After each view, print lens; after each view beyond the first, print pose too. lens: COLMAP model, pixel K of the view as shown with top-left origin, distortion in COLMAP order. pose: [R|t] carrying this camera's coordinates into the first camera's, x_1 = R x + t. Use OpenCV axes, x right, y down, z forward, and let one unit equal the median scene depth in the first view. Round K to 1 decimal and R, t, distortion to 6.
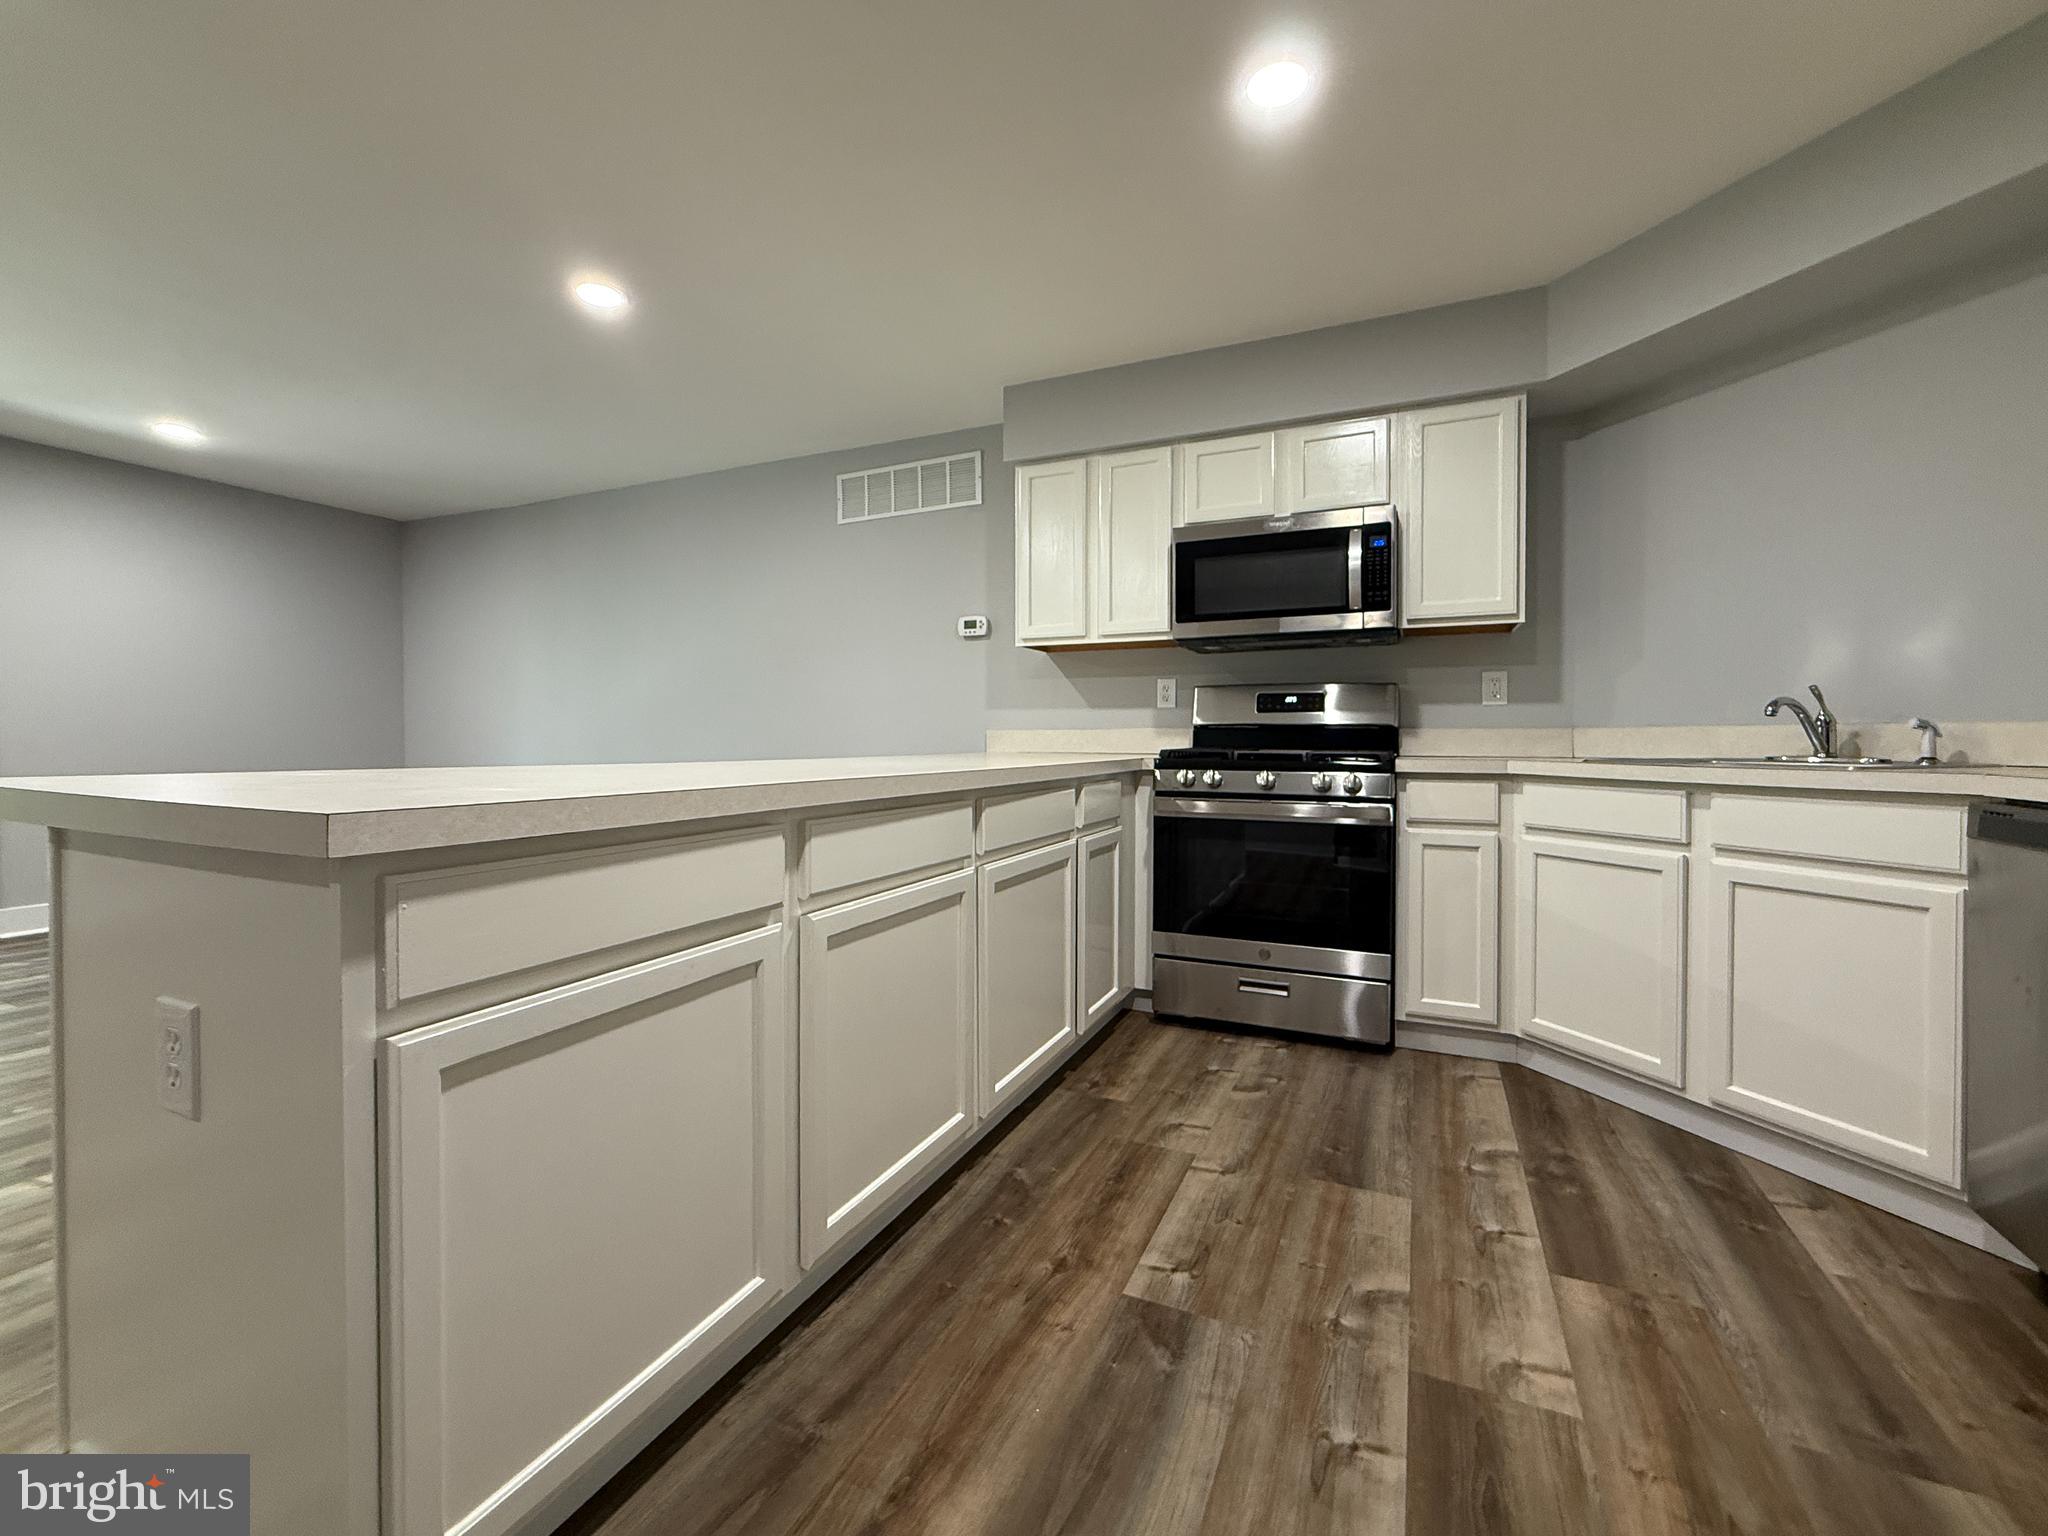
lens RADIAL K [[877.0, 0, 998.9], [0, 877.0, 751.8], [0, 0, 1]] dist [0.005264, -0.000378]
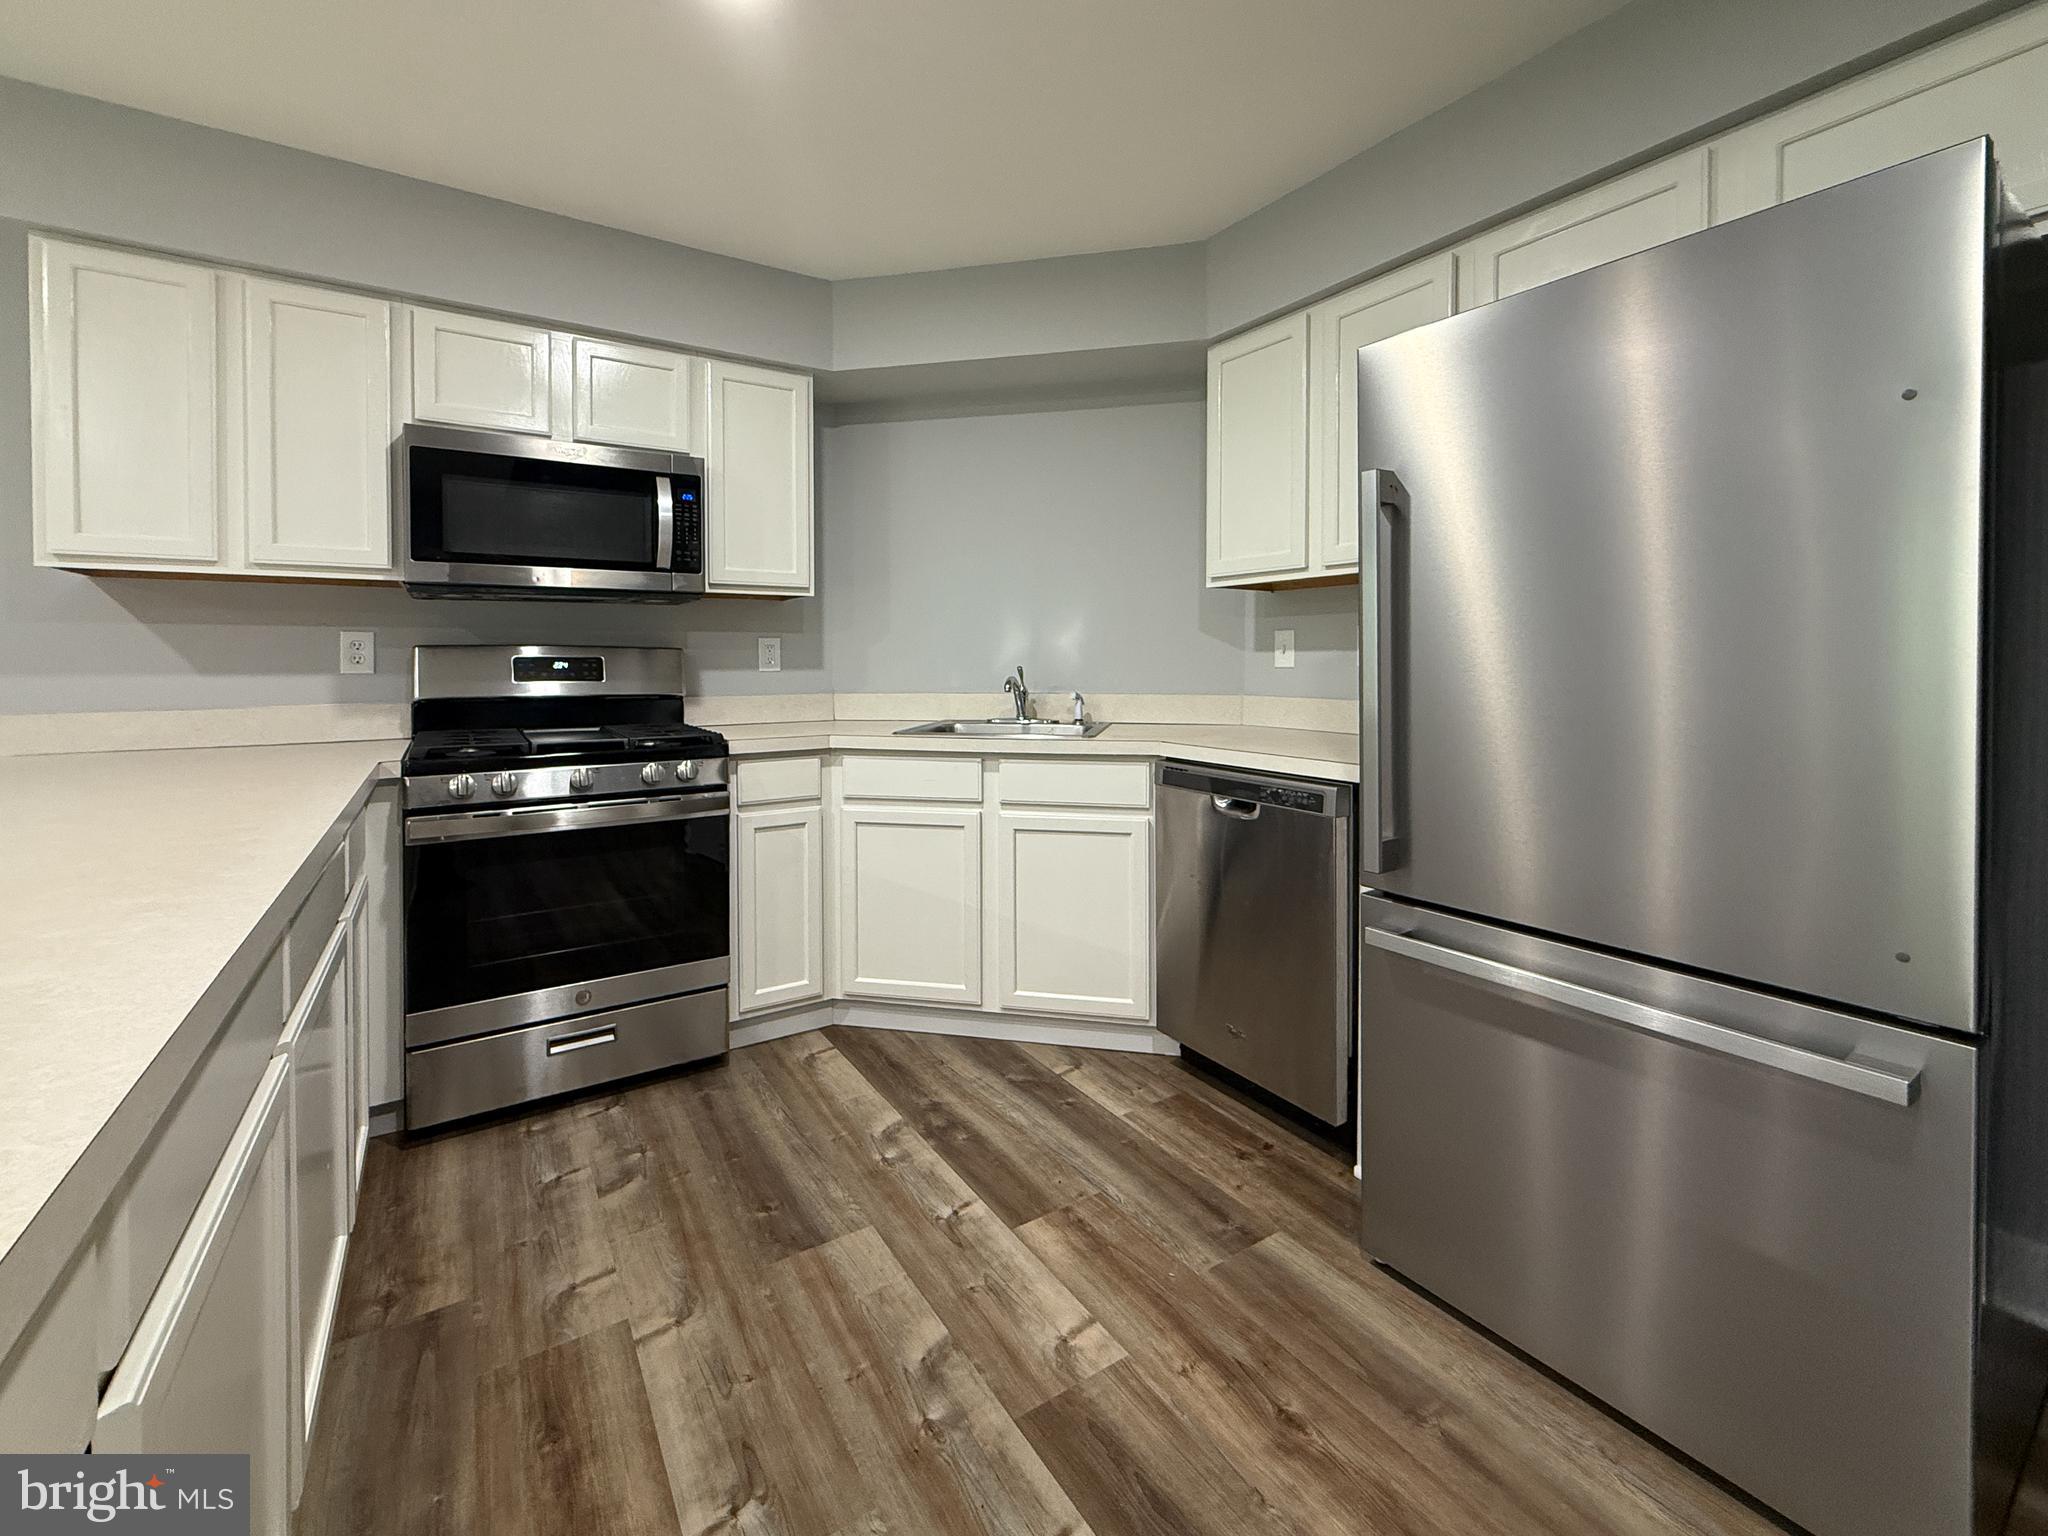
lens RADIAL K [[892.6, 0, 1040.1], [0, 892.6, 668.7], [0, 0, 1]] dist [0.000871, 0.000253]
pose [[0.508053, -0.013334, 0.861223, -0.208978], [0.013579, 0.999880, 0.007470, -0.077966], [-0.861219, 0.007899, 0.508173, 0.276112]]
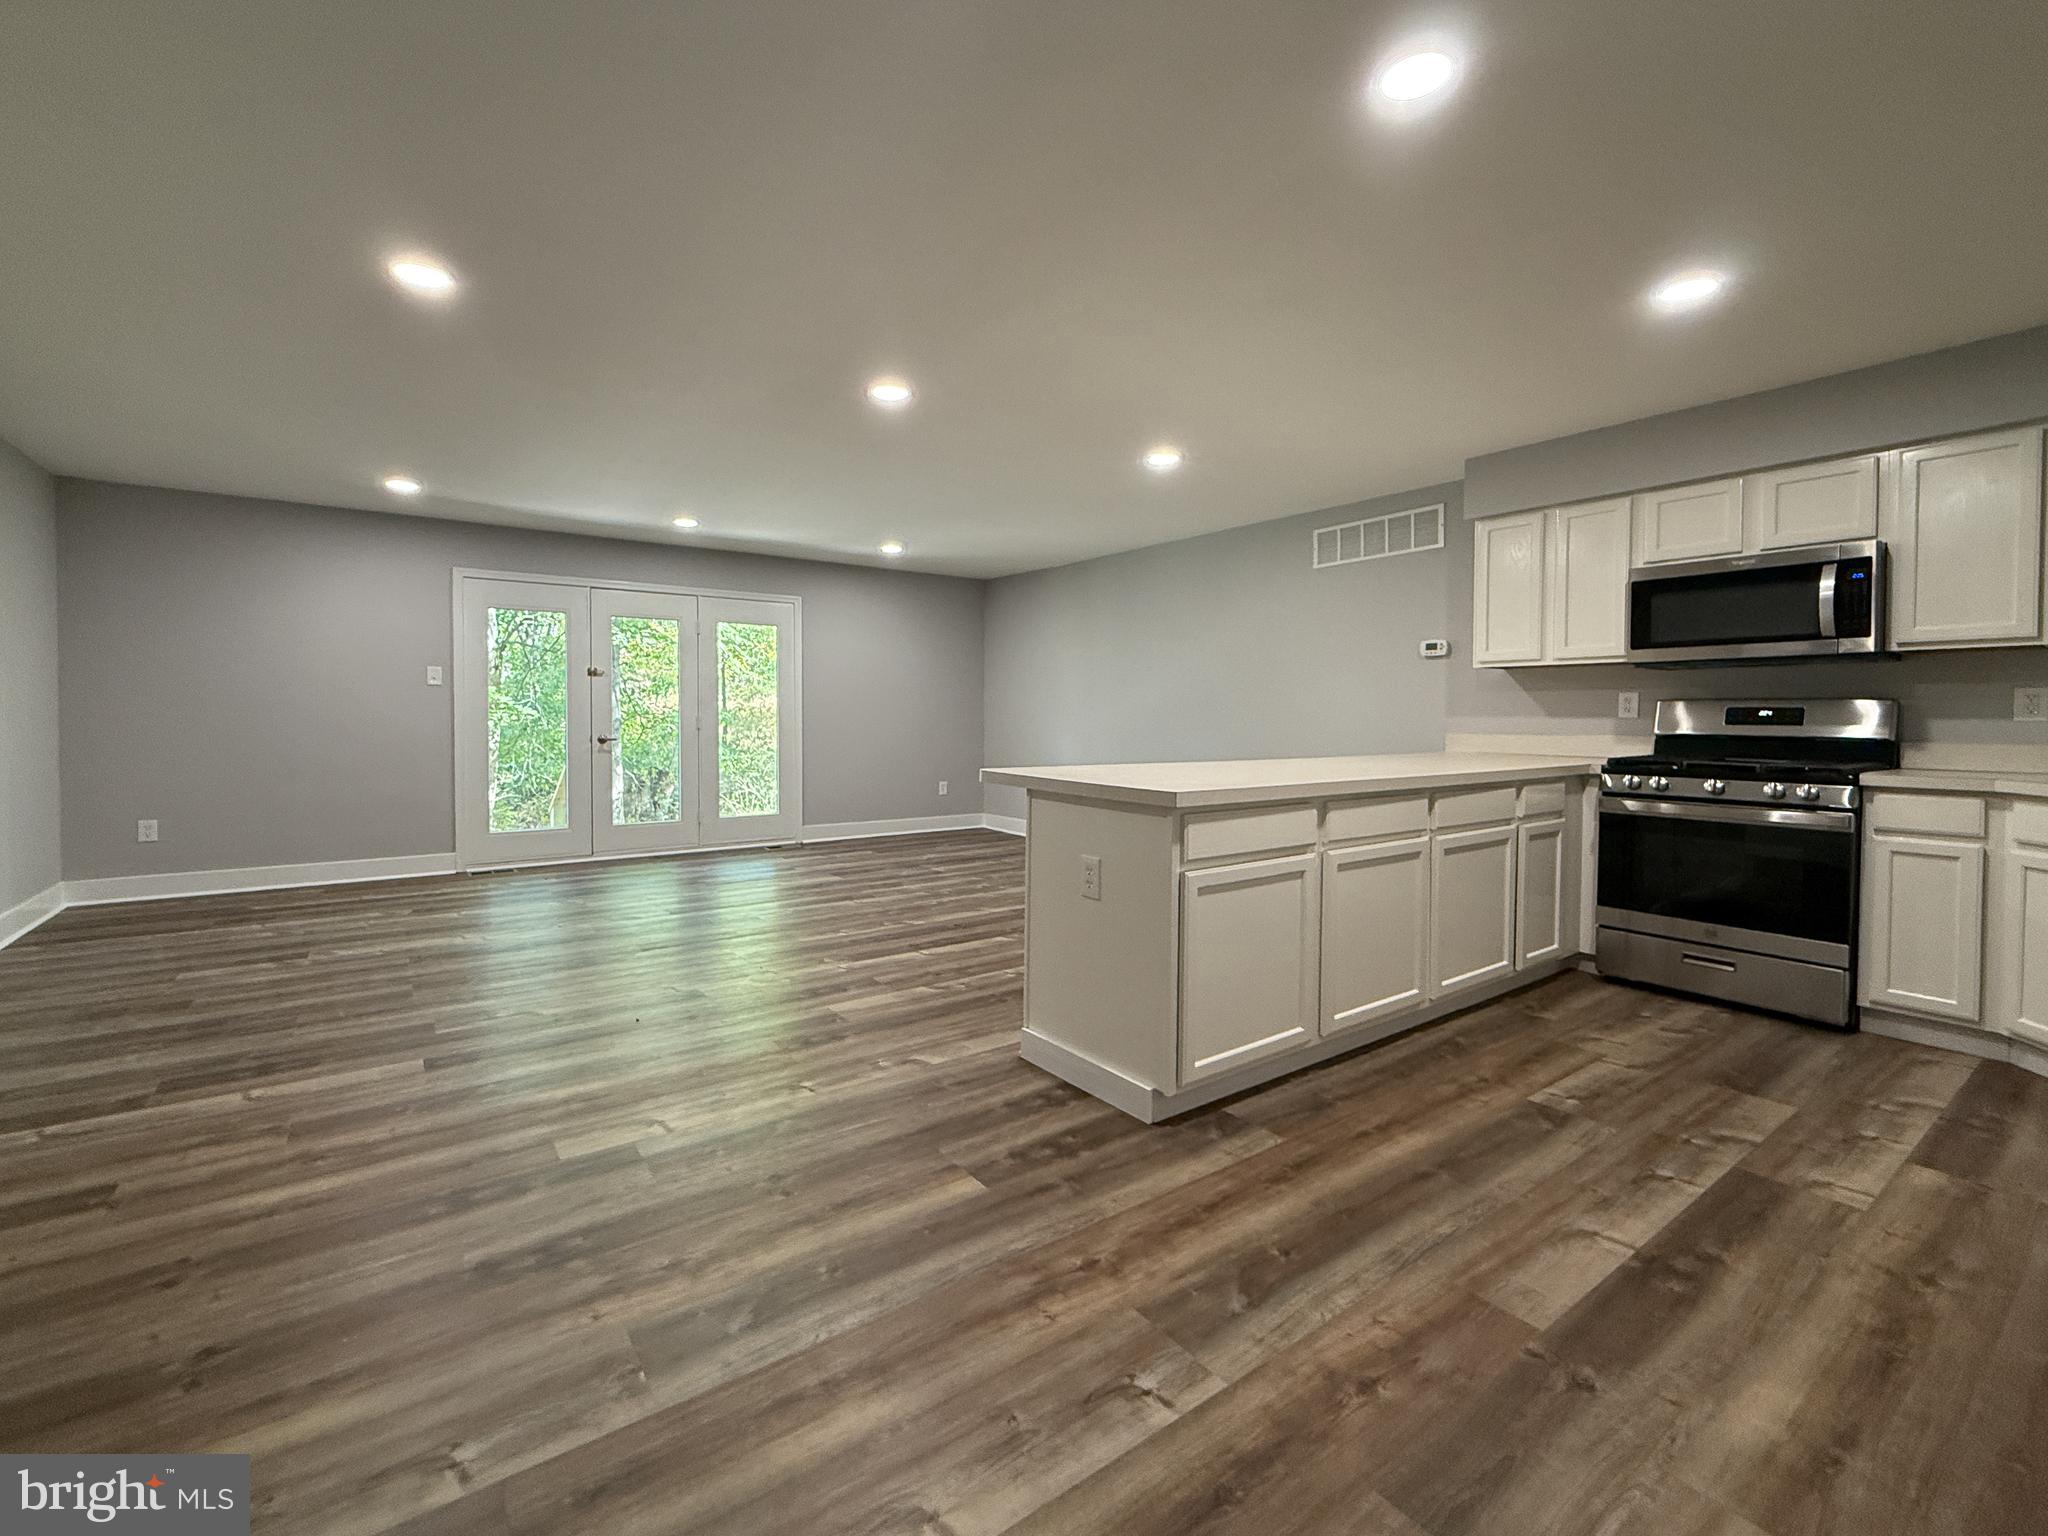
lens RADIAL K [[877.0, 0, 947.6], [0, 877.0, 738.9], [0, 0, 1]] dist [0.005264, -0.000378]
pose [[0.857846, 0.014434, -0.513704, 0.031611], [-0.008128, 0.999862, 0.014521, -0.048584], [0.513842, -0.008282, 0.857845, -0.643803]]
